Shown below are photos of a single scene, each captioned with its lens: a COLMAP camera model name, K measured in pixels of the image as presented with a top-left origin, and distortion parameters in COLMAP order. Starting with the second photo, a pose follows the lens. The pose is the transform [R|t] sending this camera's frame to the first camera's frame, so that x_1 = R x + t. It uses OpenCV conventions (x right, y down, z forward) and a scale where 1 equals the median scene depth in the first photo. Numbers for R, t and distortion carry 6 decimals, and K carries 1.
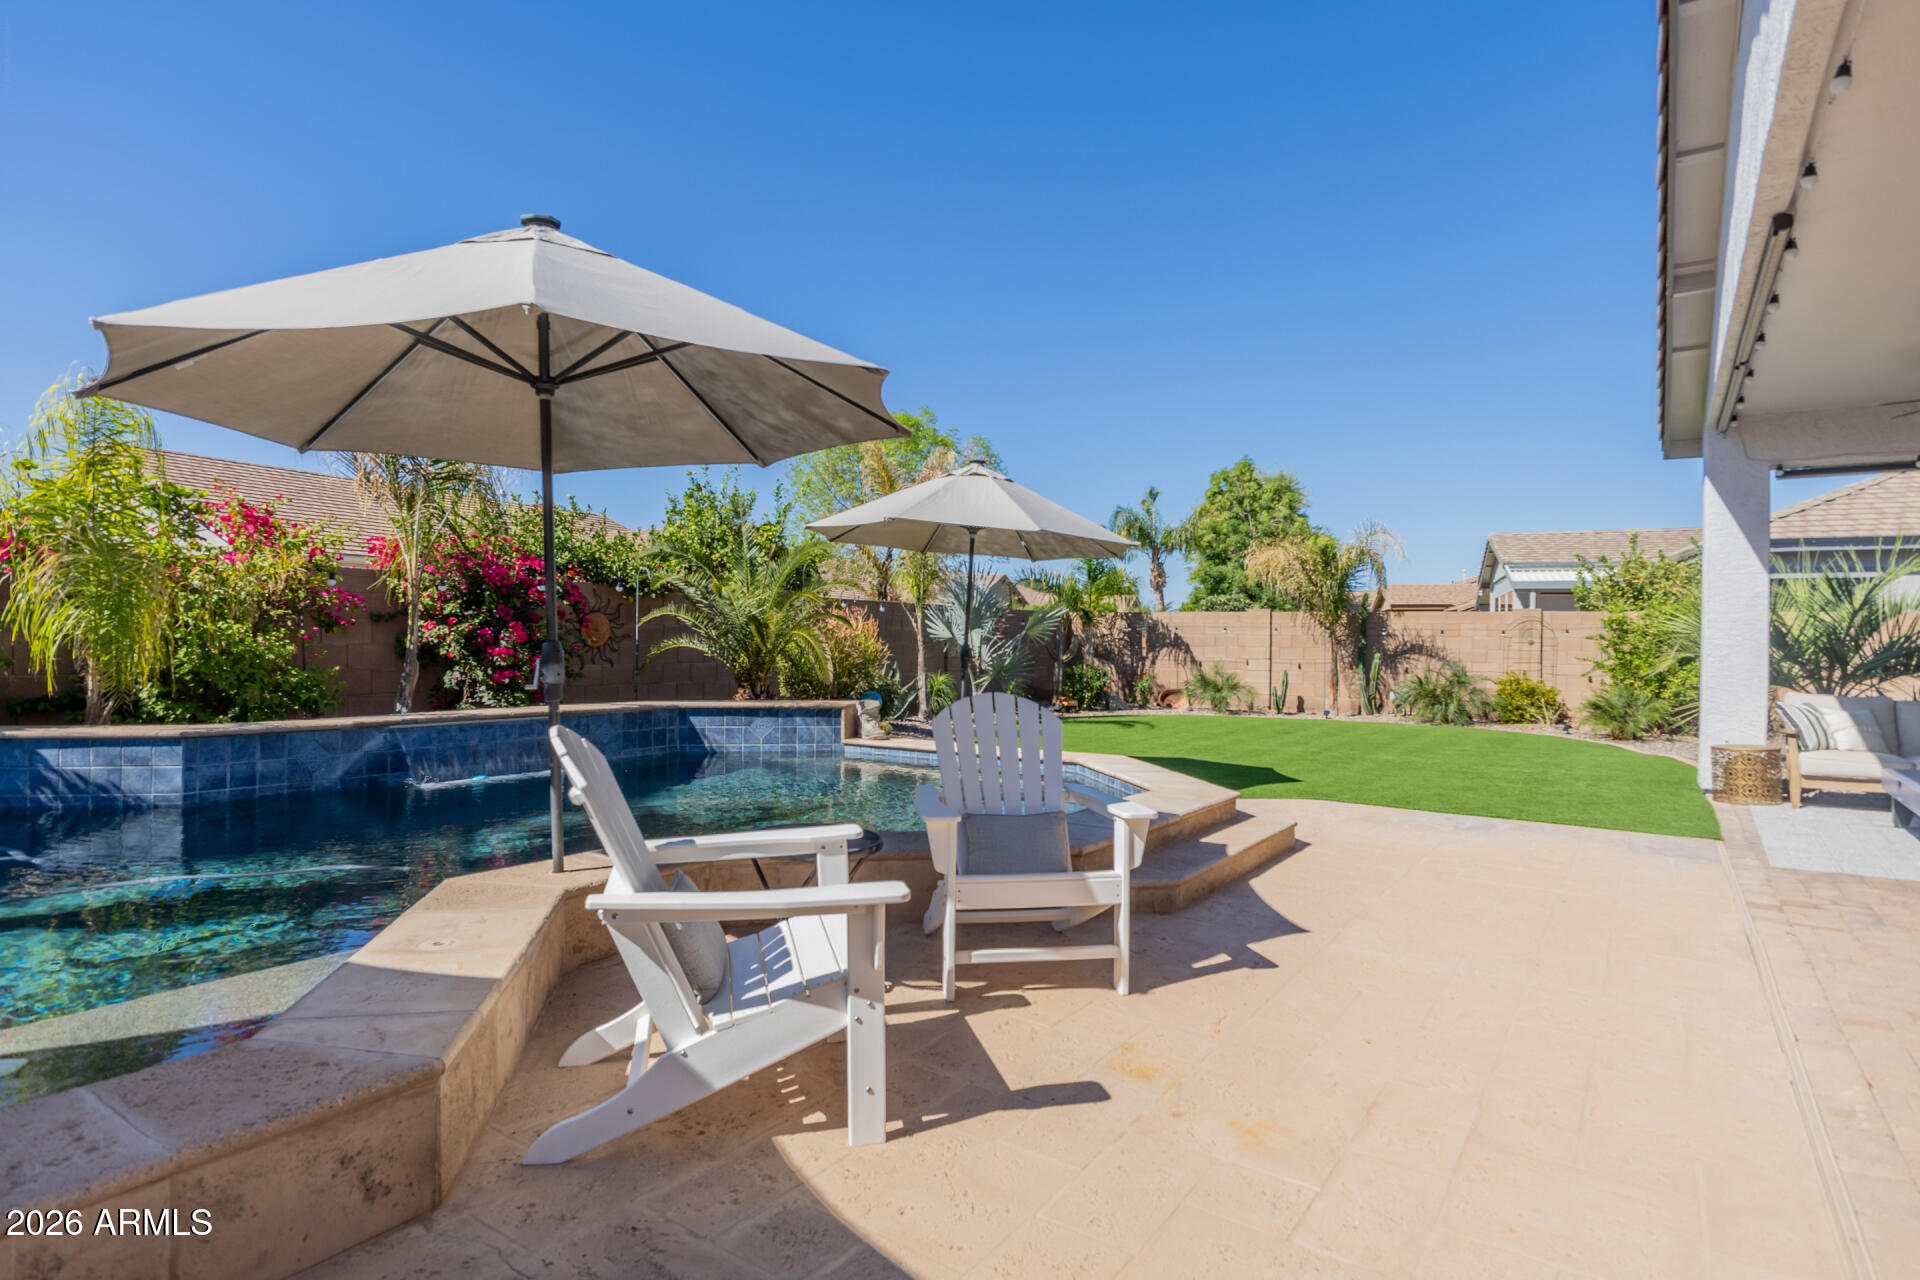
lens RADIAL K [[1018.5, 0, 960.0], [0, 1018.5, 640.0], [0, 0, 1]] dist [-0.009261, -0.000313]
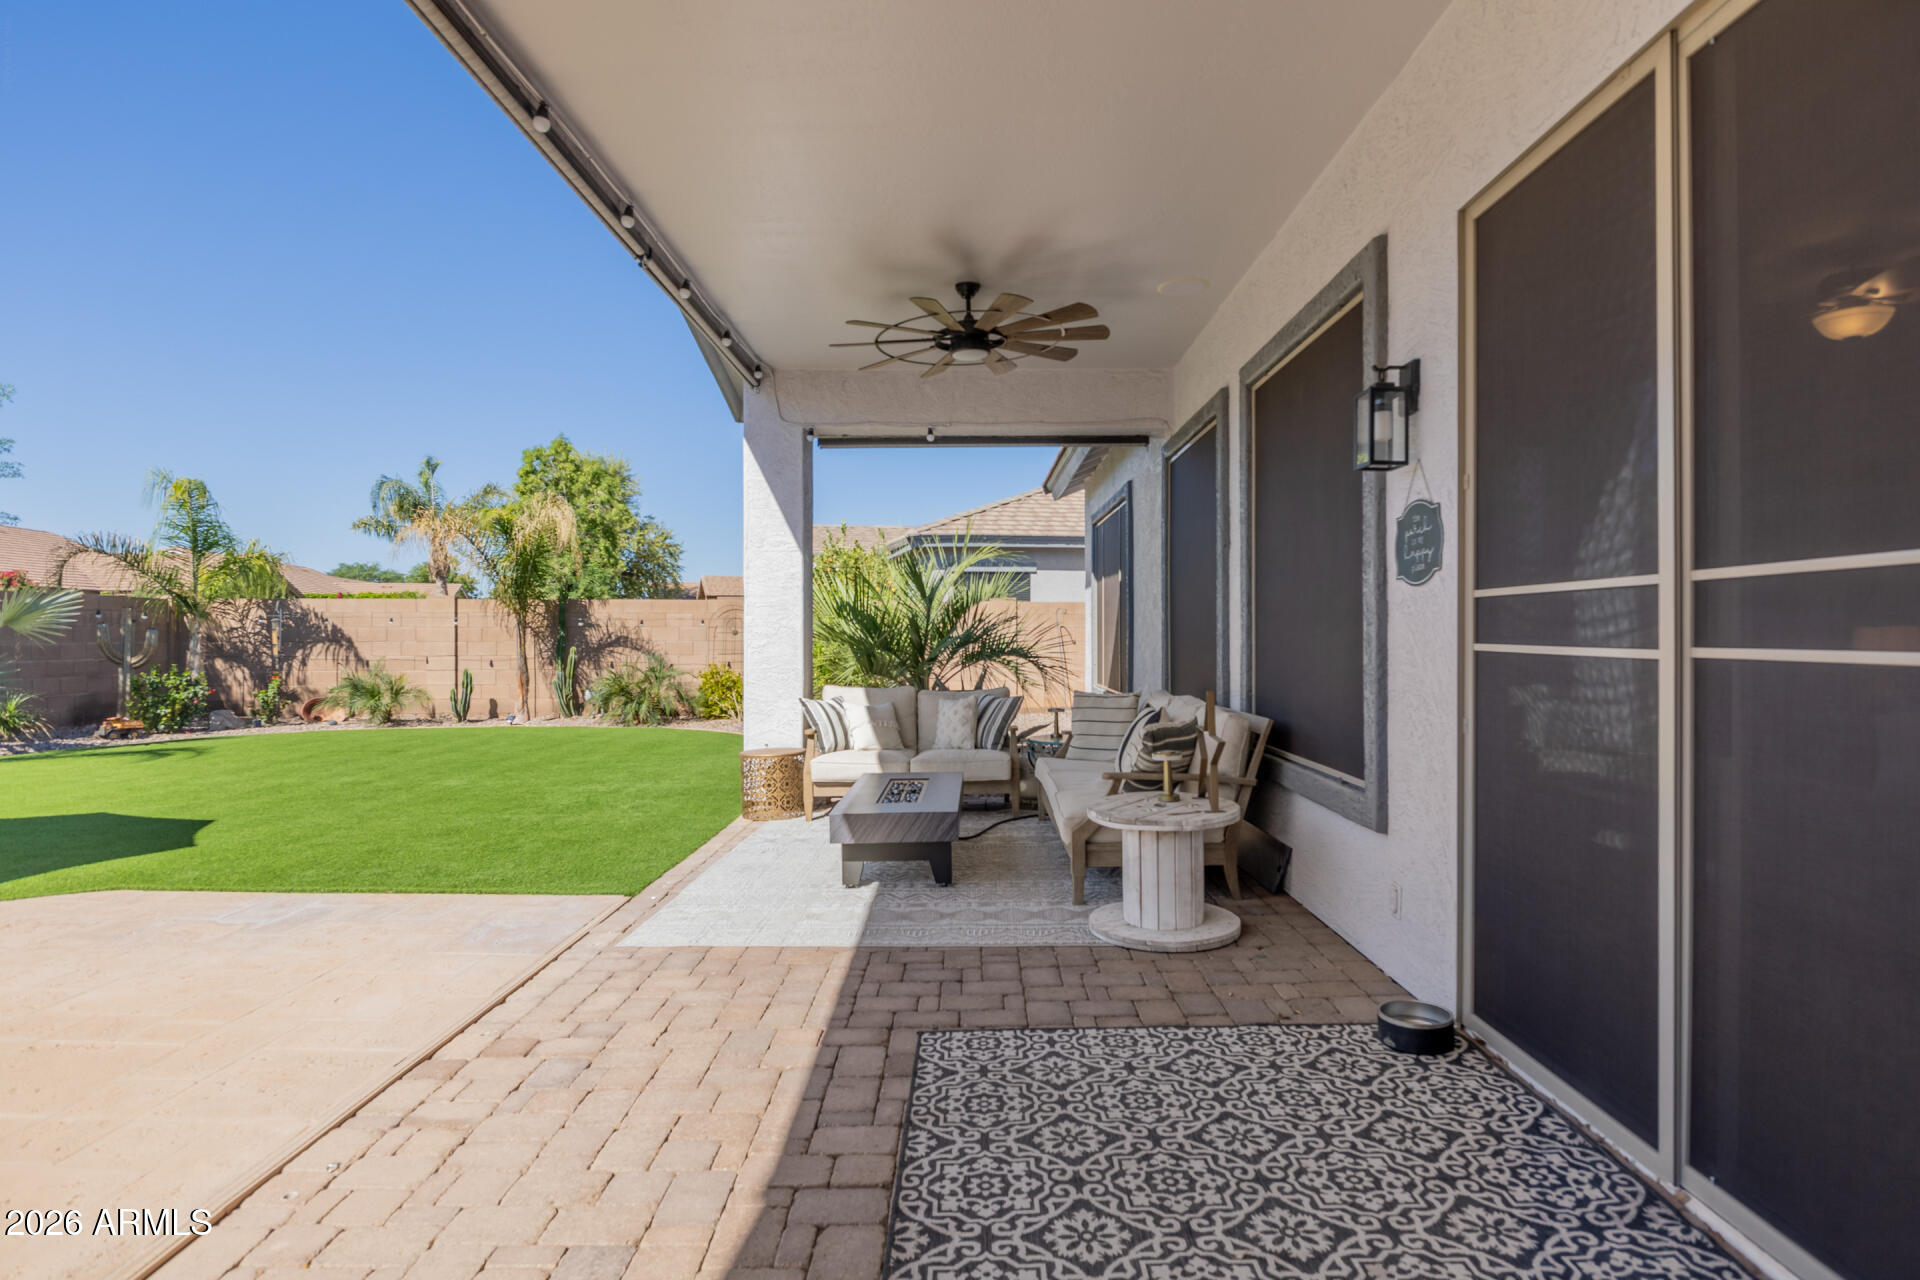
lens RADIAL K [[1018.5, 0, 960.0], [0, 1018.5, 640.0], [0, 0, 1]] dist [-0.009261, -0.000313]
pose [[0.829799, -0.014497, 0.557874, 0.193254], [0.010333, 0.999890, 0.010614, 0.001399], [-0.557967, -0.003043, 0.829858, 0.087147]]
